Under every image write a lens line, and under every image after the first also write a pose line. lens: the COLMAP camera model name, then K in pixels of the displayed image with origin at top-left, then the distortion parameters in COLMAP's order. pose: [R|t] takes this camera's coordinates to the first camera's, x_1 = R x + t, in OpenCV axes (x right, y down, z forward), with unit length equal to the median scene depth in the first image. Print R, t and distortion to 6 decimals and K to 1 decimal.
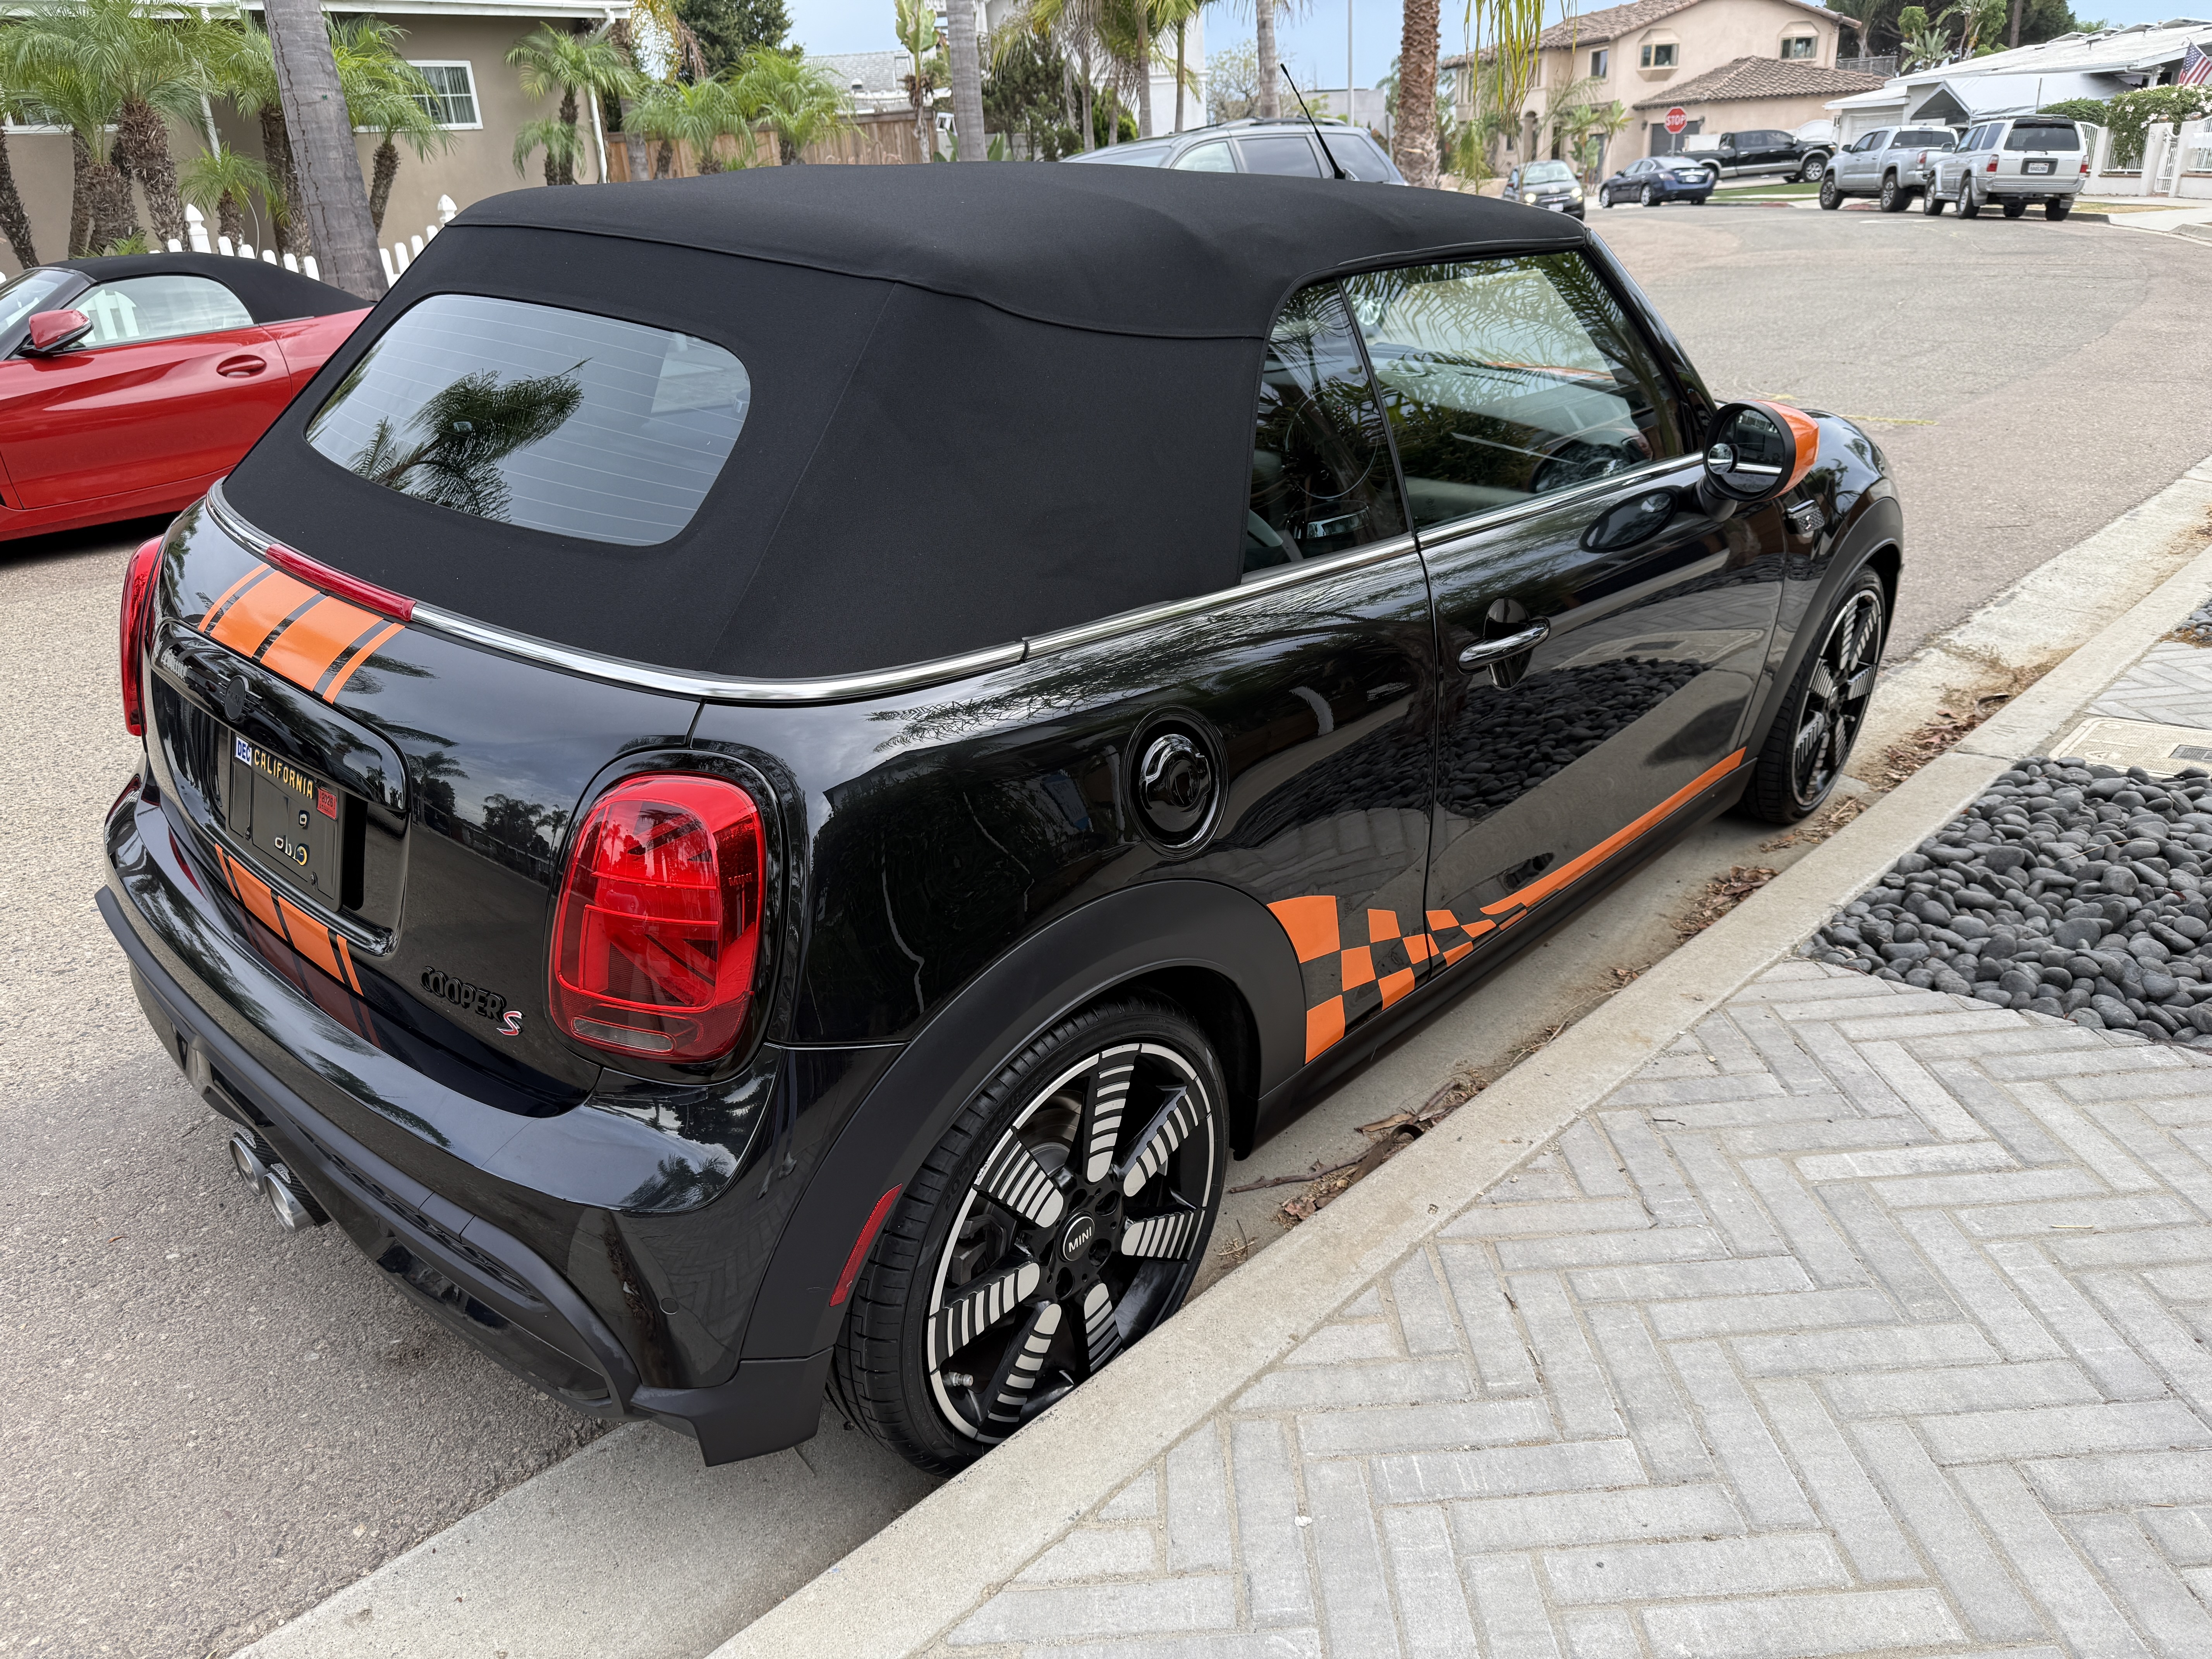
lens RADIAL K [[1577.6, 0, 954.0], [0, 1577.6, 827.8], [0, 0, 1]] dist [0.050786, -0.072897]
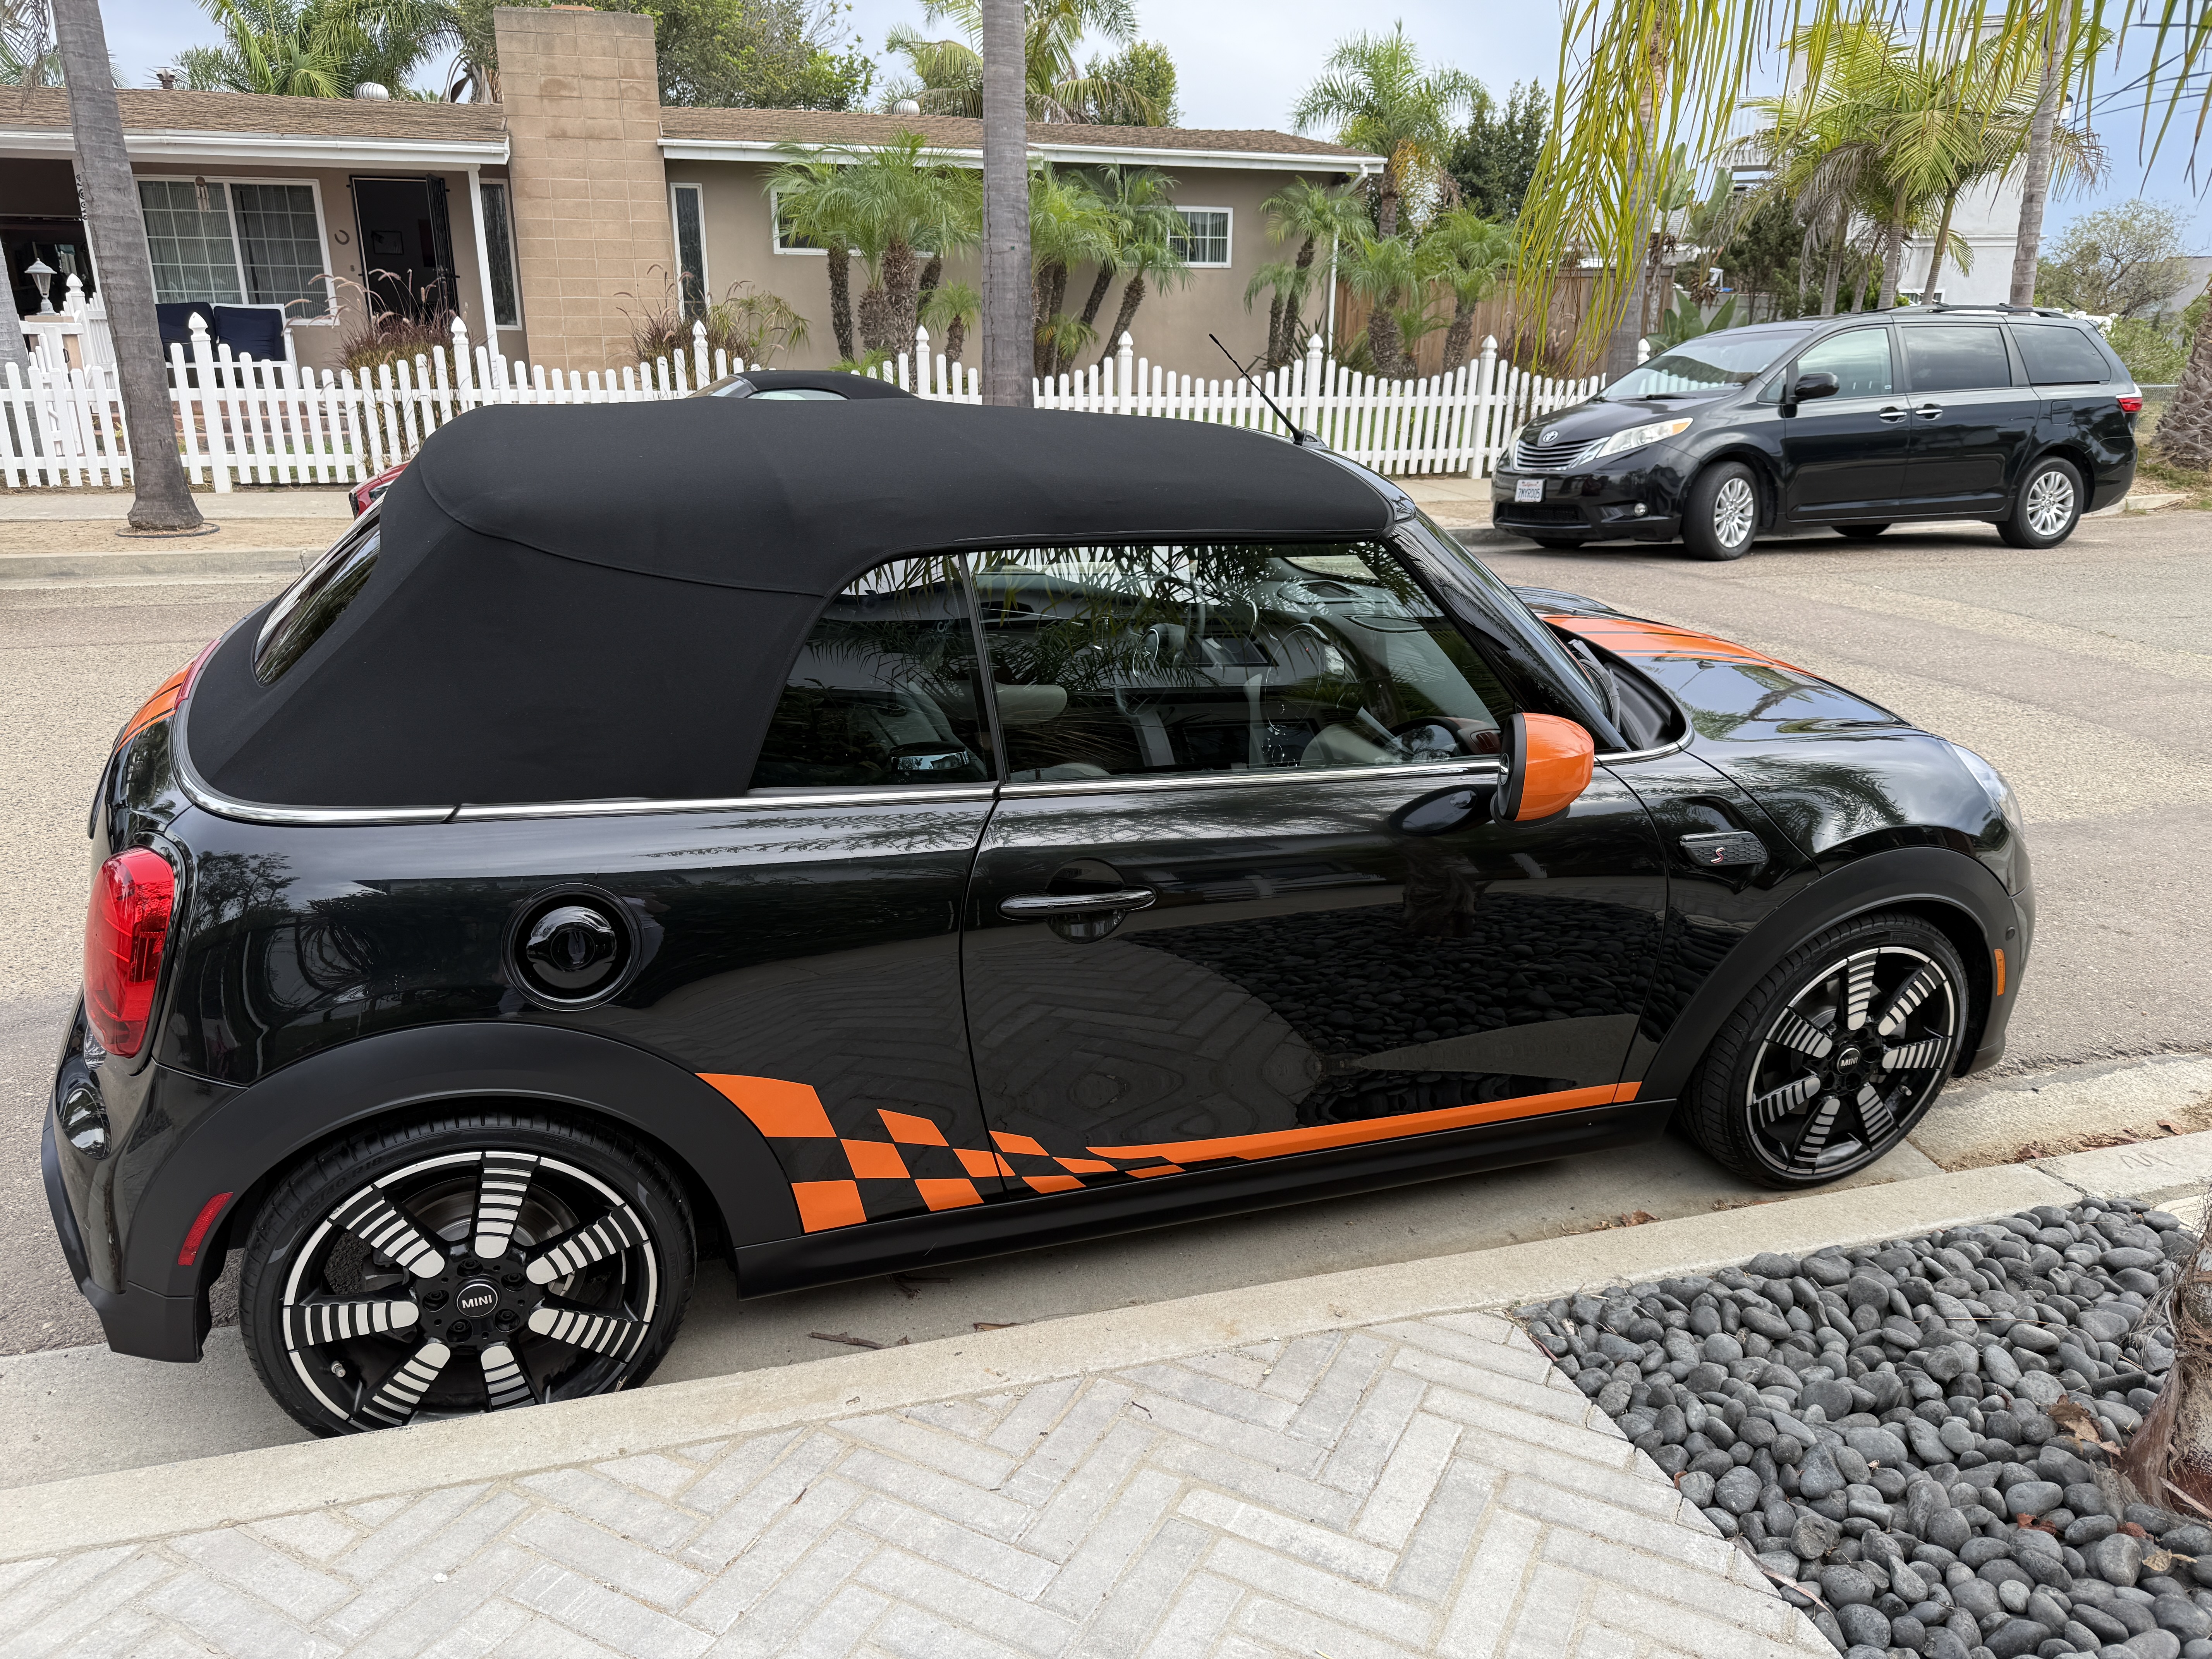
lens RADIAL K [[1535.9, 0, 1098.6], [0, 1535.9, 835.2], [0, 0, 1]] dist [0.066259, -0.106503]
pose [[0.878887, 0.206527, -0.430005, 0.686257], [-0.226440, 0.974012, 0.004989, -0.146200], [0.419860, 0.092986, 0.902813, 0.074040]]
